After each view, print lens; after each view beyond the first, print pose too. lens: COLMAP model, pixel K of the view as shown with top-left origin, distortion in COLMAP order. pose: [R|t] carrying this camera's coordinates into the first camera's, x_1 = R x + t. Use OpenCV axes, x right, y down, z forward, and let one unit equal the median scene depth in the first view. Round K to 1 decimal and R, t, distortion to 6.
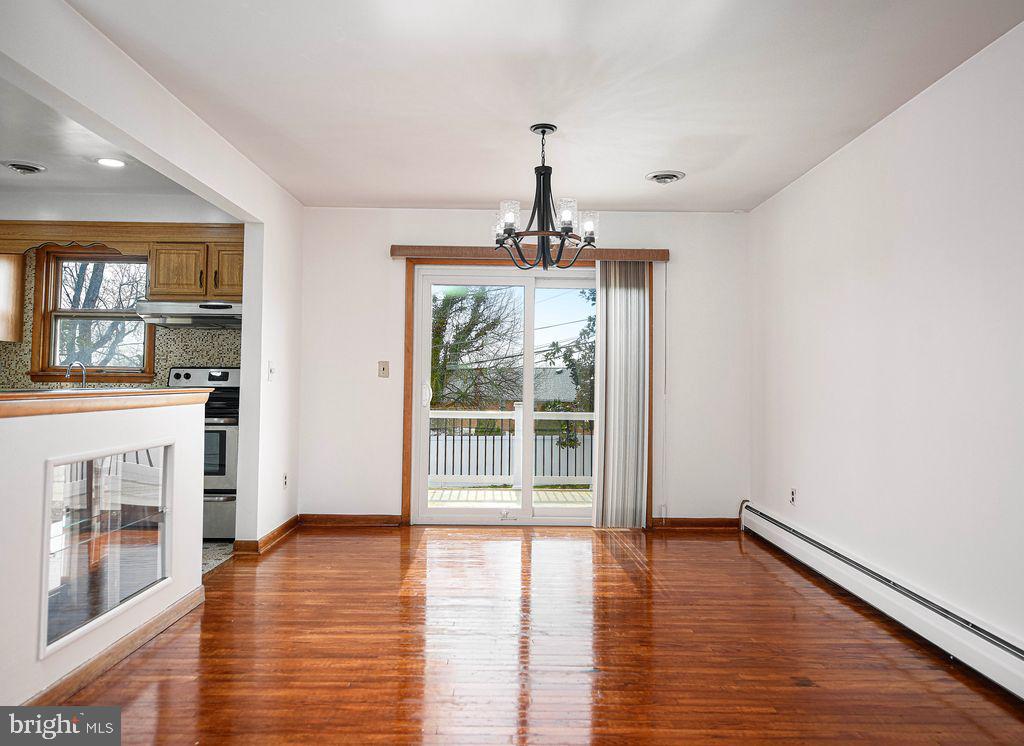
lens RADIAL K [[723.4, 0, 511.5], [0, 723.4, 349.4], [0, 0, 1]] dist [0.000440, 0.001384]
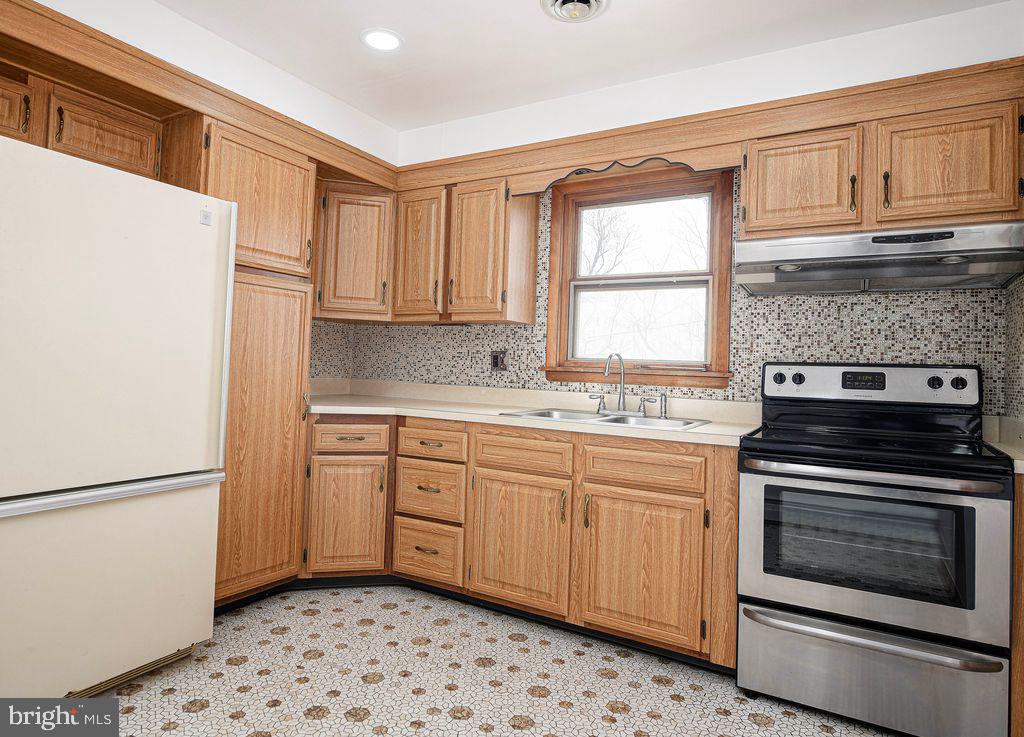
lens RADIAL K [[607.1, 0, 492.5], [0, 607.1, 350.5], [0, 0, 1]] dist [-0.002272, -0.002459]
pose [[0.851689, 0.003351, -0.524037, -0.420773], [-0.001606, 0.999992, 0.003784, 0.014347], [0.524045, -0.002381, 0.851687, 0.495078]]
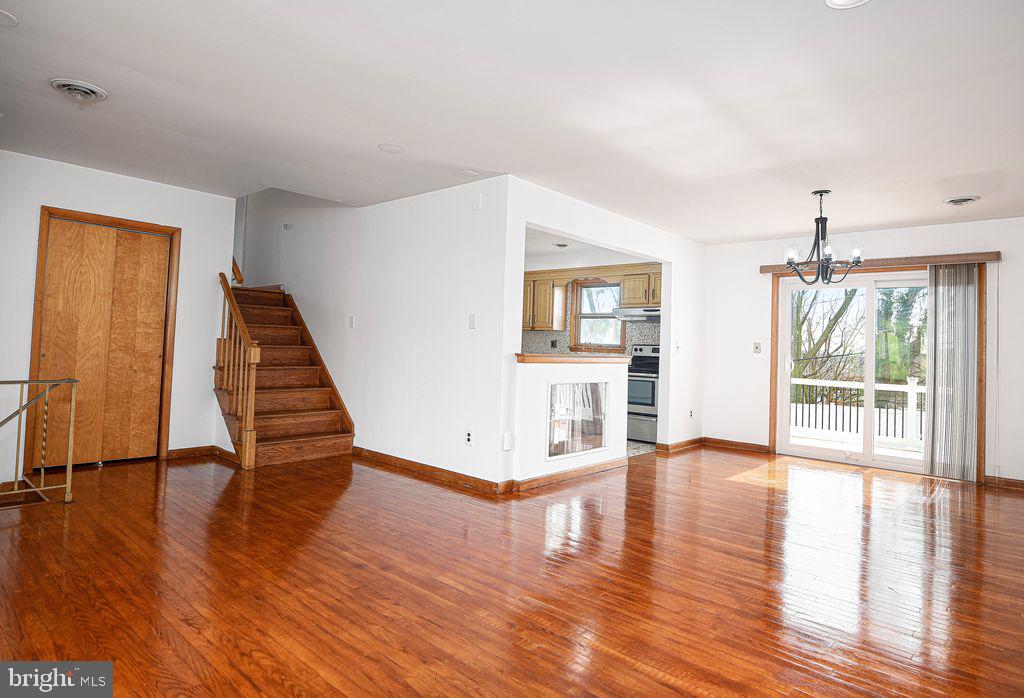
lens RADIAL K [[576.1, 0, 516.5], [0, 576.1, 327.8], [0, 0, 1]] dist [-0.000242, -0.002906]
pose [[0.741181, -0.006221, -0.671277, 0.274879], [0.002681, 0.999977, -0.006308, -0.008682], [0.671300, 0.002876, 0.741180, -0.243684]]
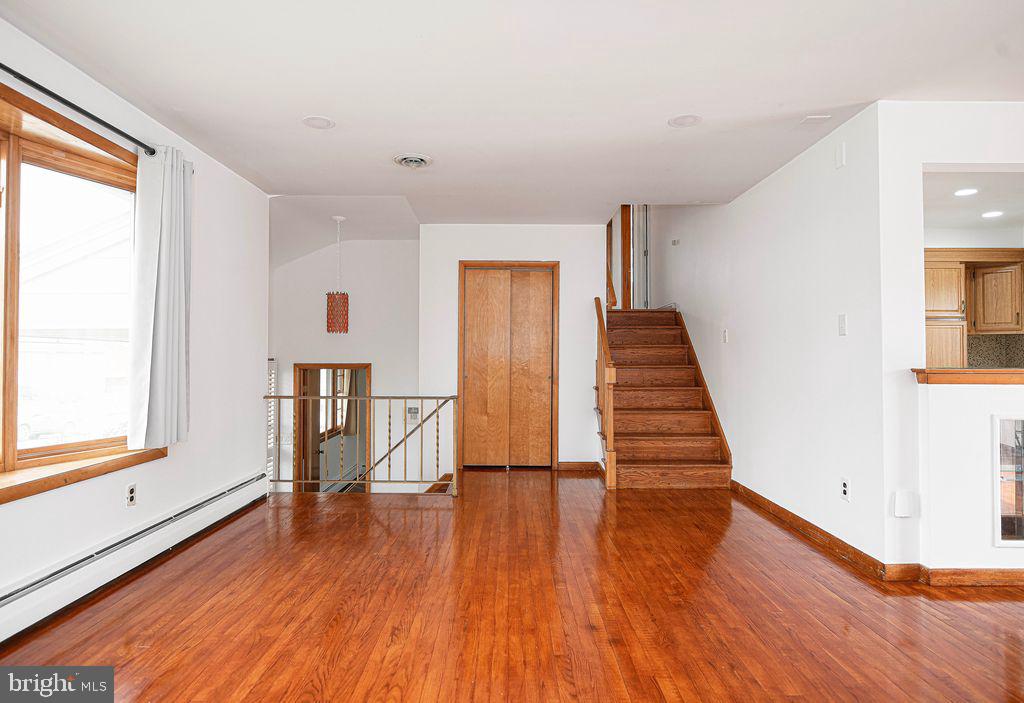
lens RADIAL K [[561.9, 0, 509.3], [0, 561.9, 344.8], [0, 0, 1]] dist [-0.000859, -0.003253]
pose [[-0.015930, -0.034501, -0.999278, 0.246581], [0.041007, 0.998541, -0.035129, 0.003800], [0.999032, -0.041537, -0.014492, 0.010331]]
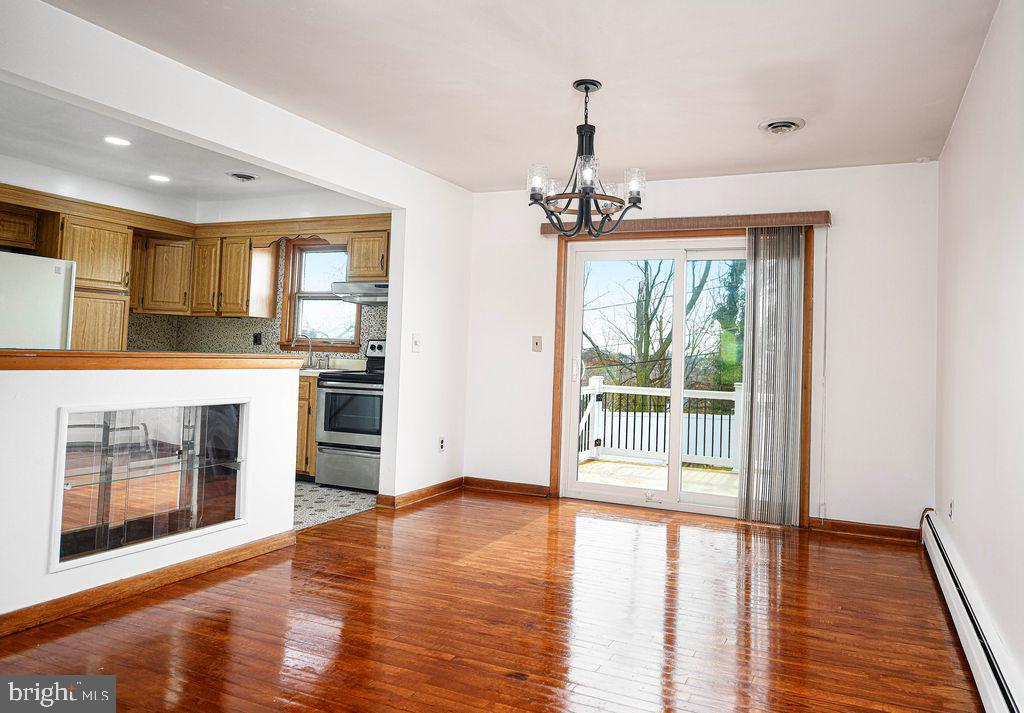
lens RADIAL K [[678.3, 0, 575.7], [0, 678.3, 326.1], [0, 0, 1]] dist [-0.005172, 0.002711]
pose [[0.920994, 0.002976, -0.389564, 0.267459], [-0.006205, 0.999956, -0.007032, 0.009124], [0.389526, 0.008894, 0.920972, 0.135602]]
